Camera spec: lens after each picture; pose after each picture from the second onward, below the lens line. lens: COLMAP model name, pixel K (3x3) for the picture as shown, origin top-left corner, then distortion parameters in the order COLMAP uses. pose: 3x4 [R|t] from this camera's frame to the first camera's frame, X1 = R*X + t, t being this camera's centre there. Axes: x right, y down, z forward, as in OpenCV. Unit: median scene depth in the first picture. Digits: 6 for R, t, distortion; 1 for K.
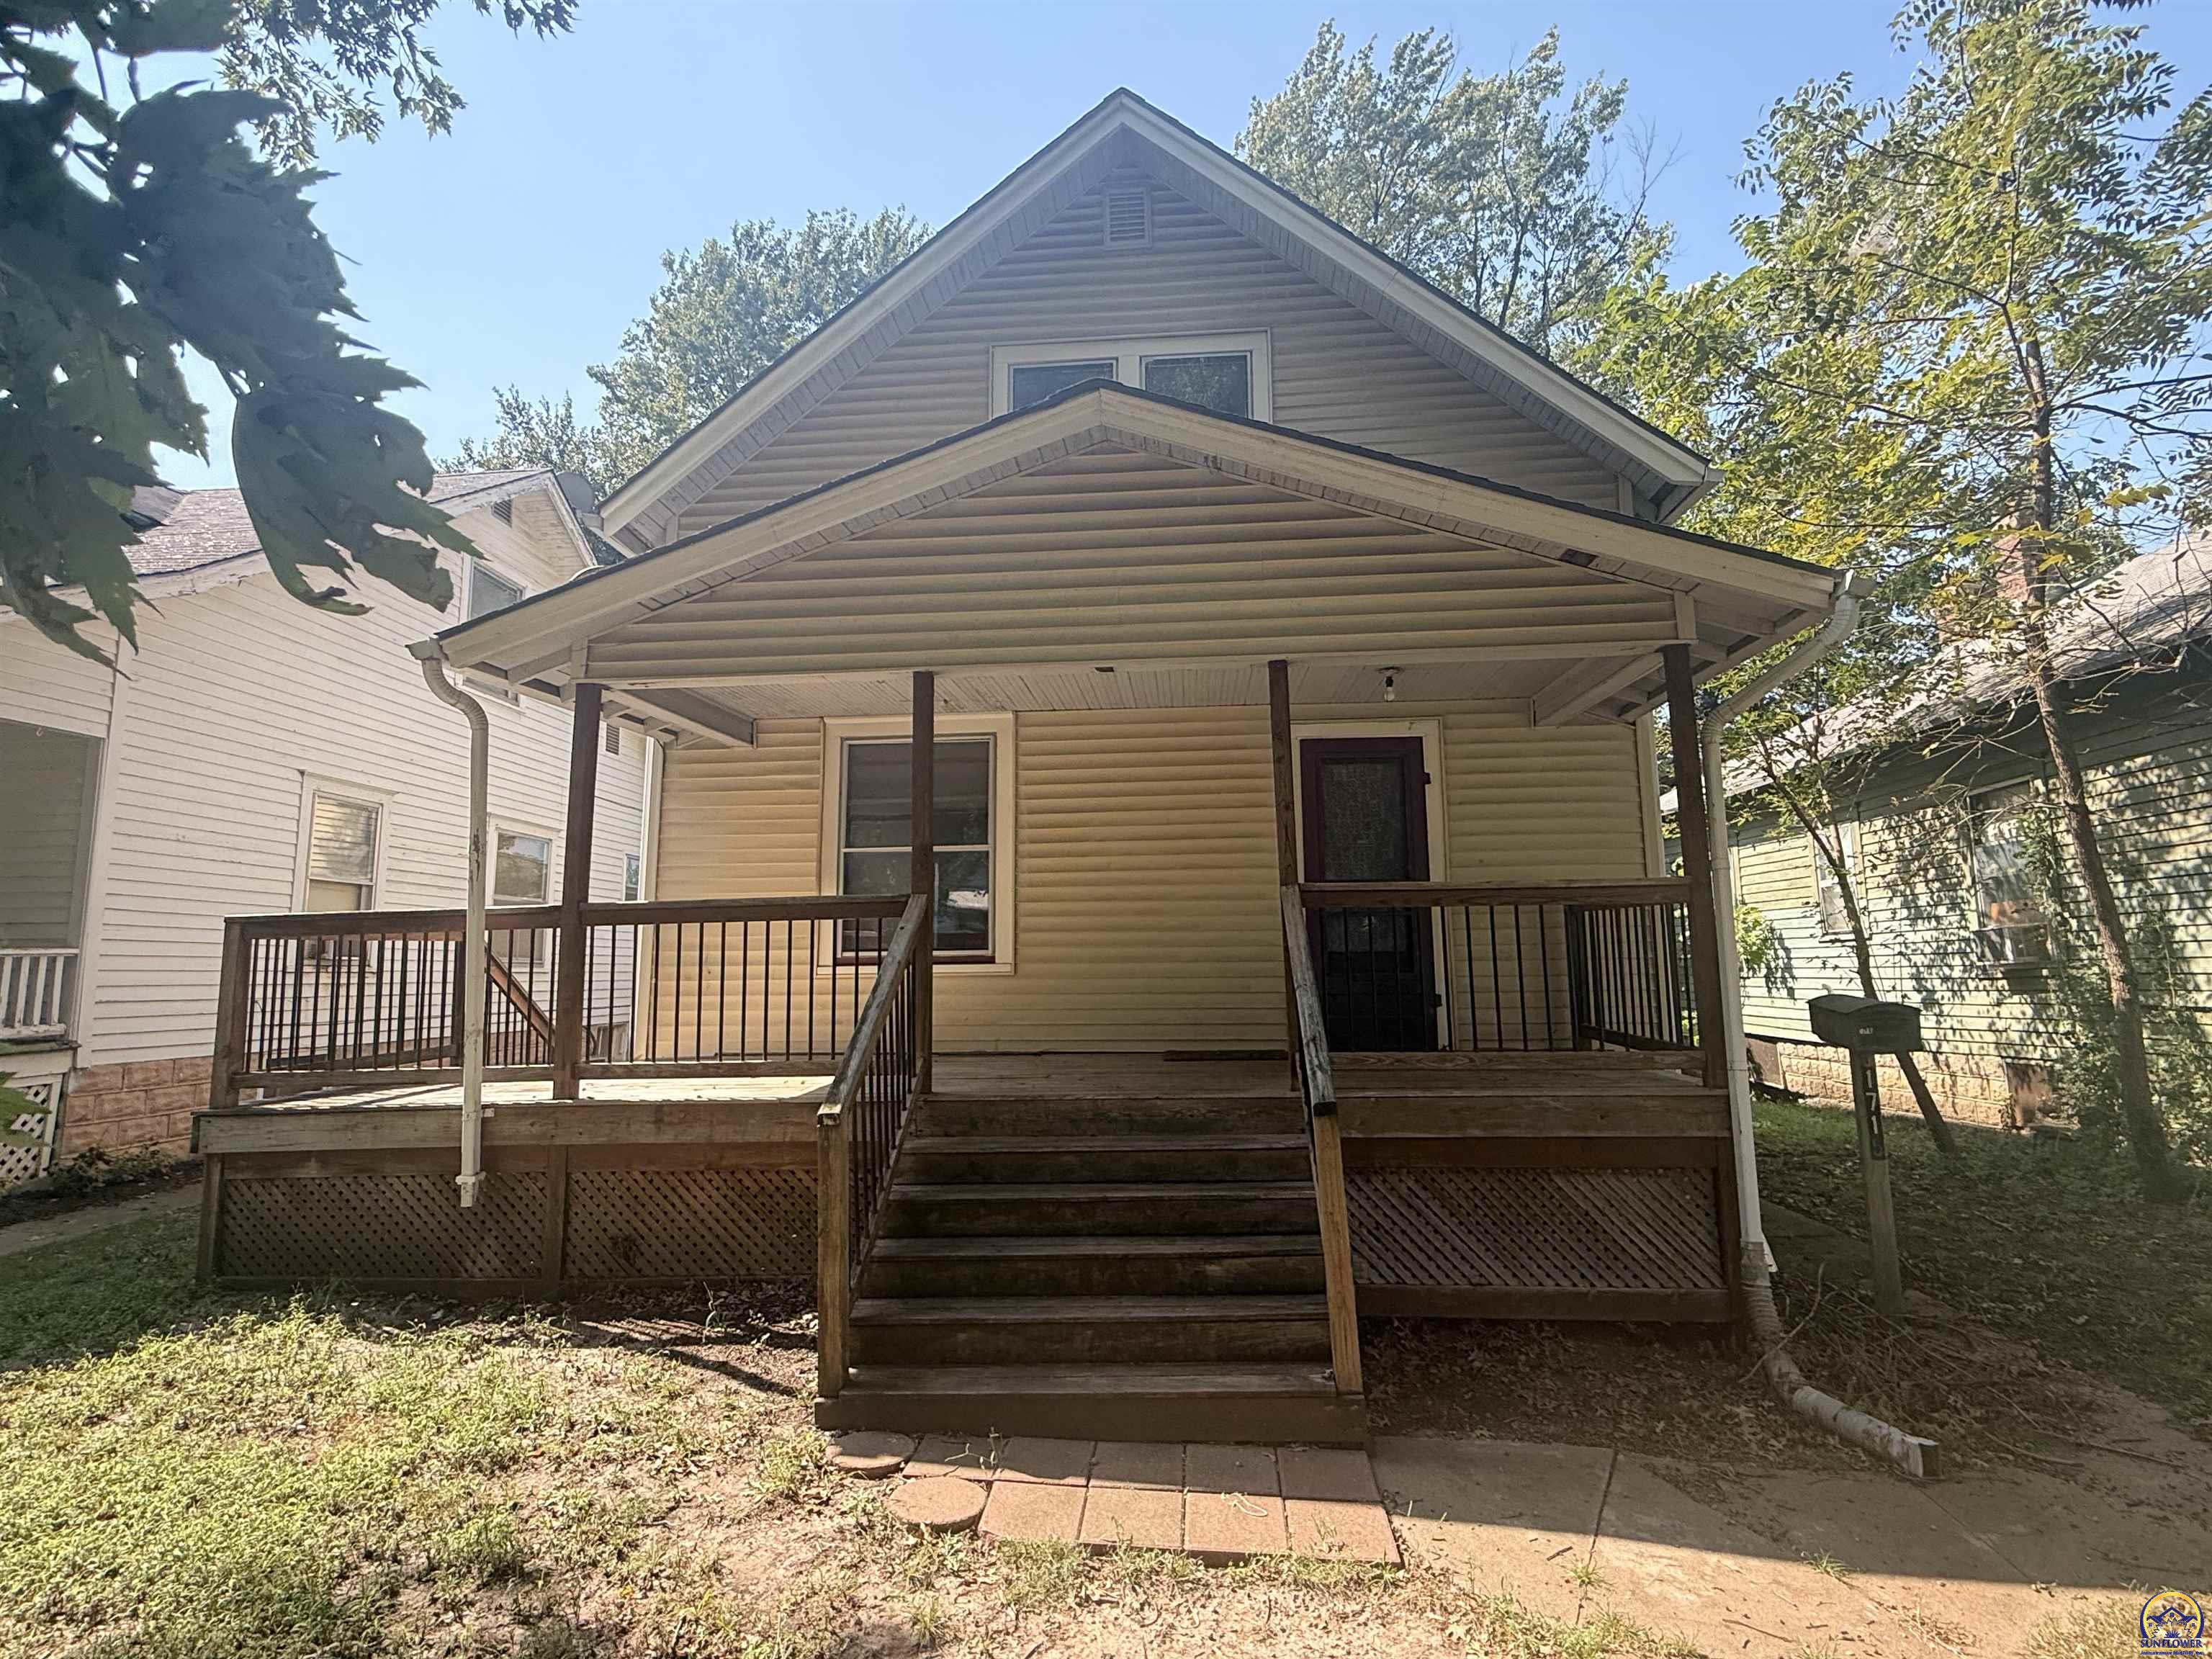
lens RADIAL K [[1086.0, 0, 1106.4], [0, 1086.0, 820.3], [0, 0, 1]] dist [0.004926, 0.000283]
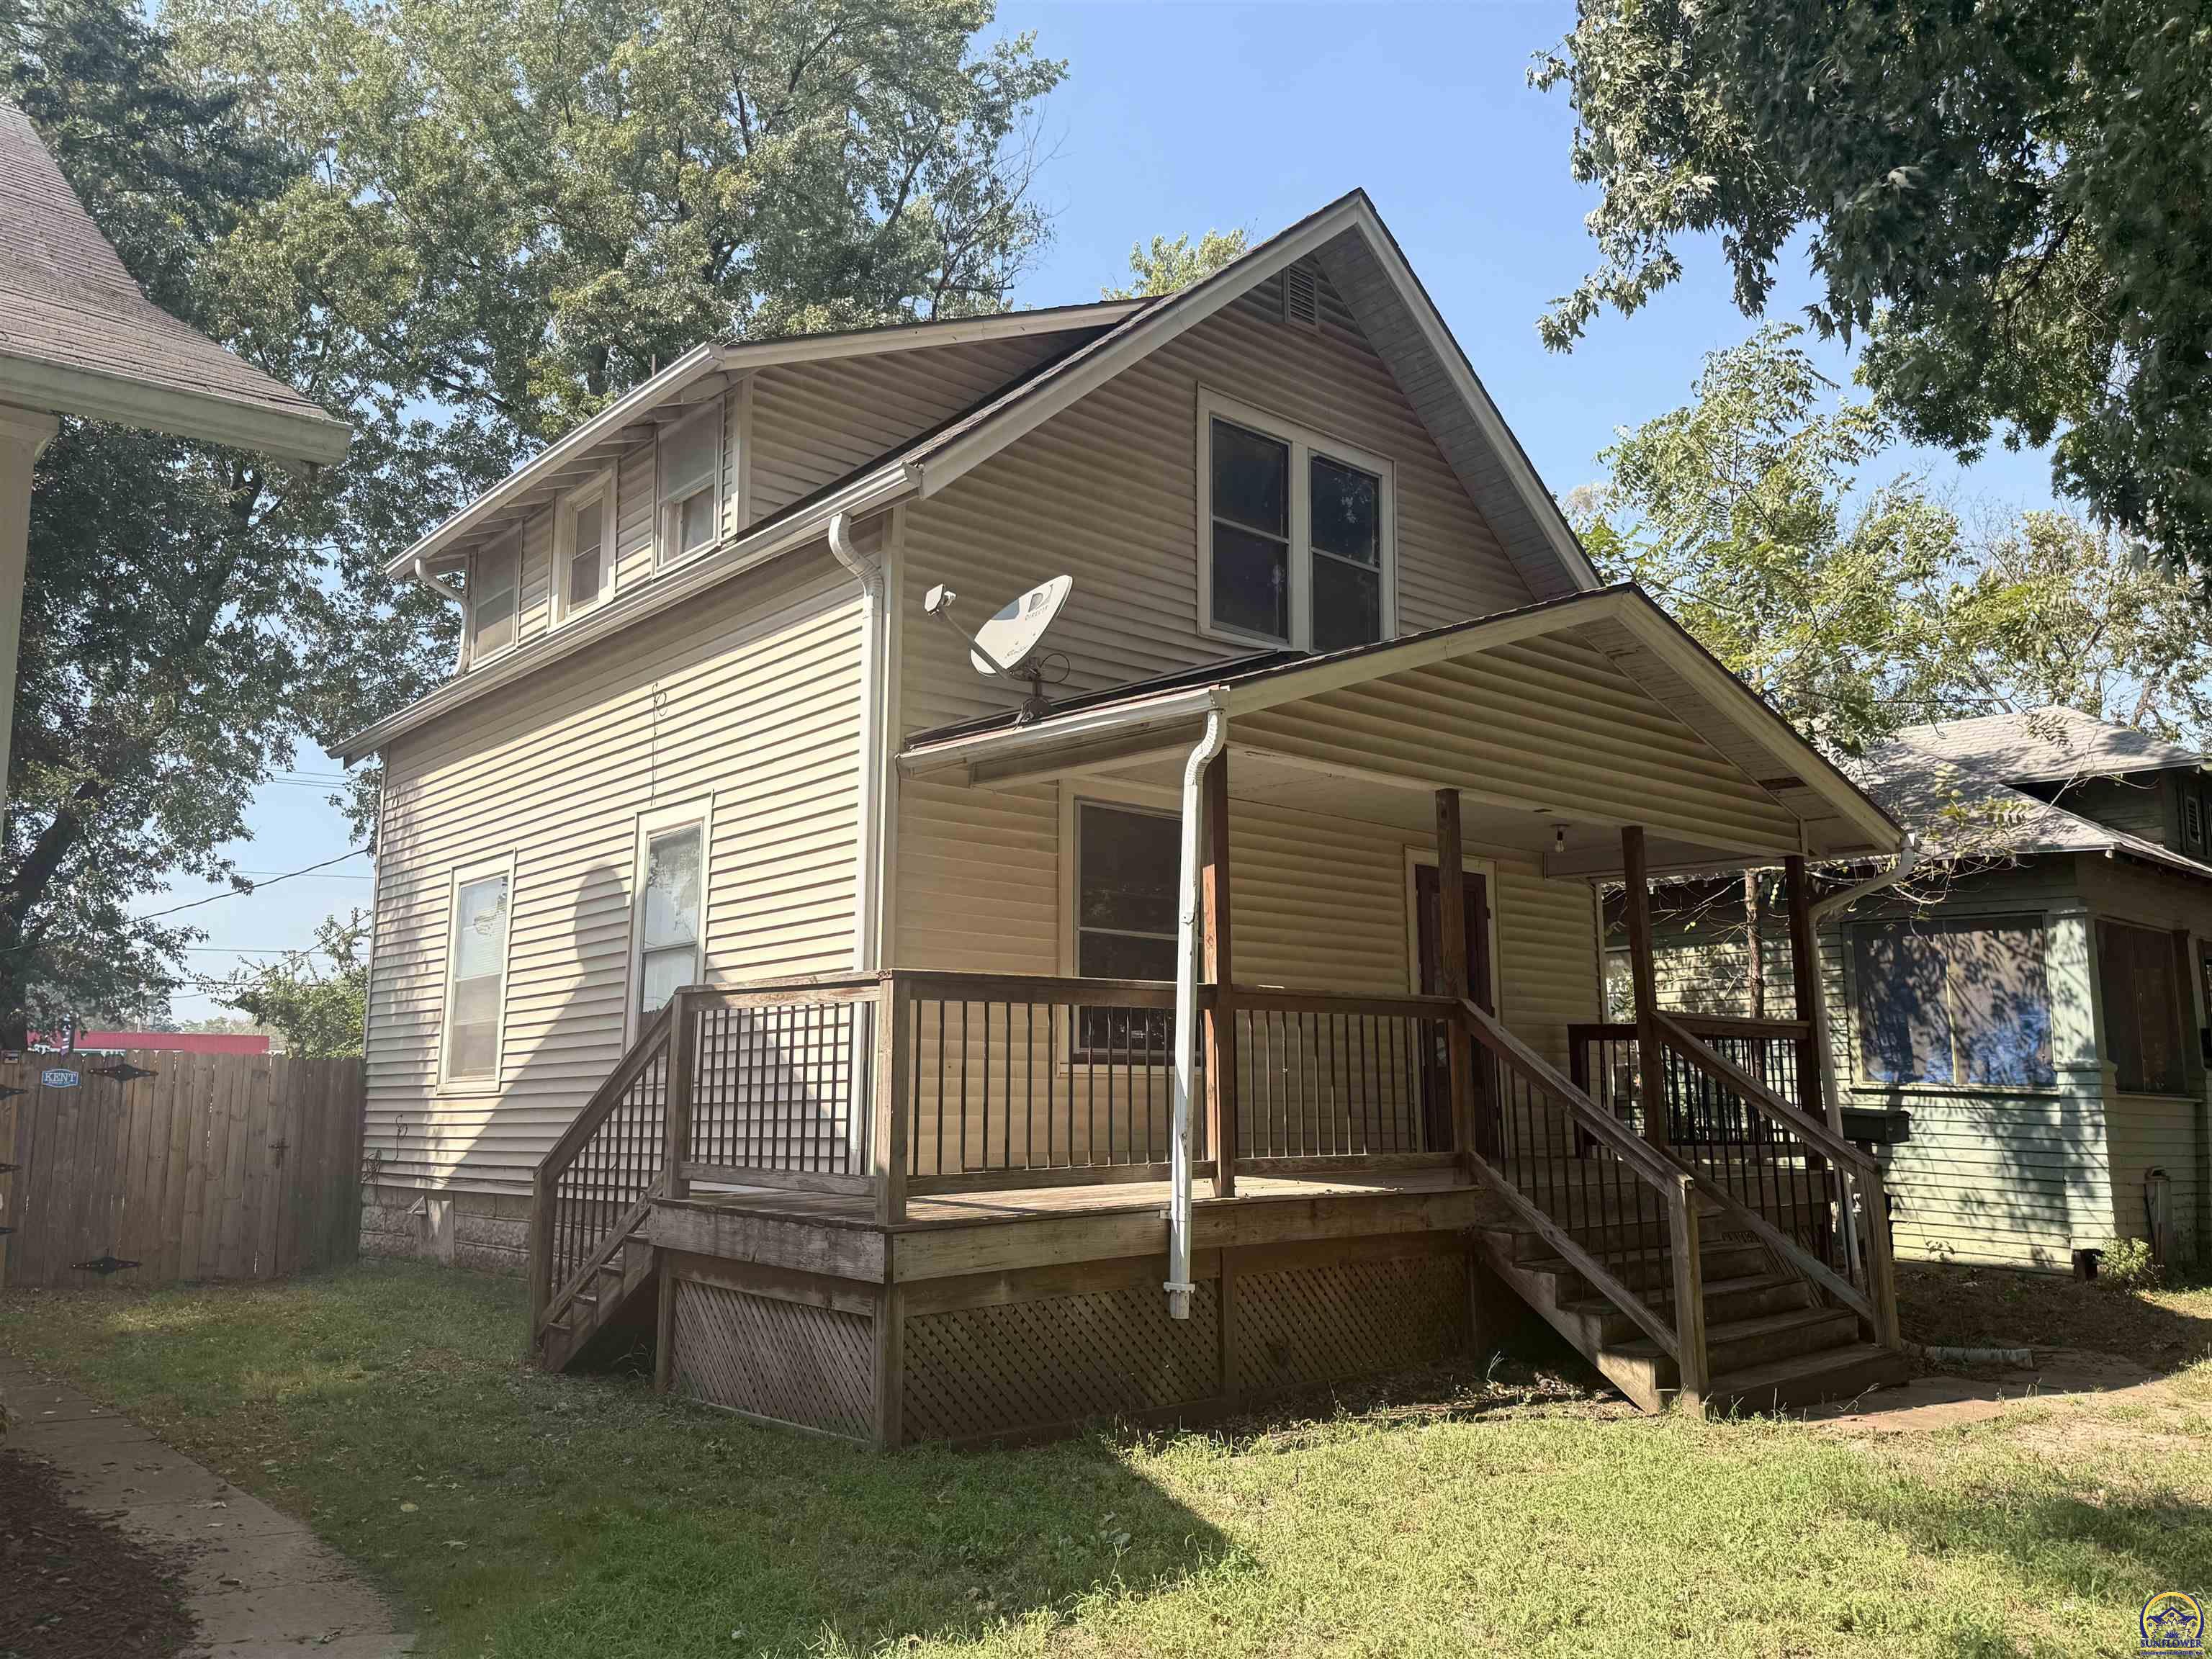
lens RADIAL K [[1708.7, 0, 1106.0], [0, 1708.7, 829.5], [0, 0, 1]] dist [0.088501, -0.160745]
pose [[0.690962, 0.130383, 0.711036, -1.267547], [-0.110489, 0.991091, -0.074367, 0.051923], [-0.714398, -0.027177, 0.699212, 0.051337]]
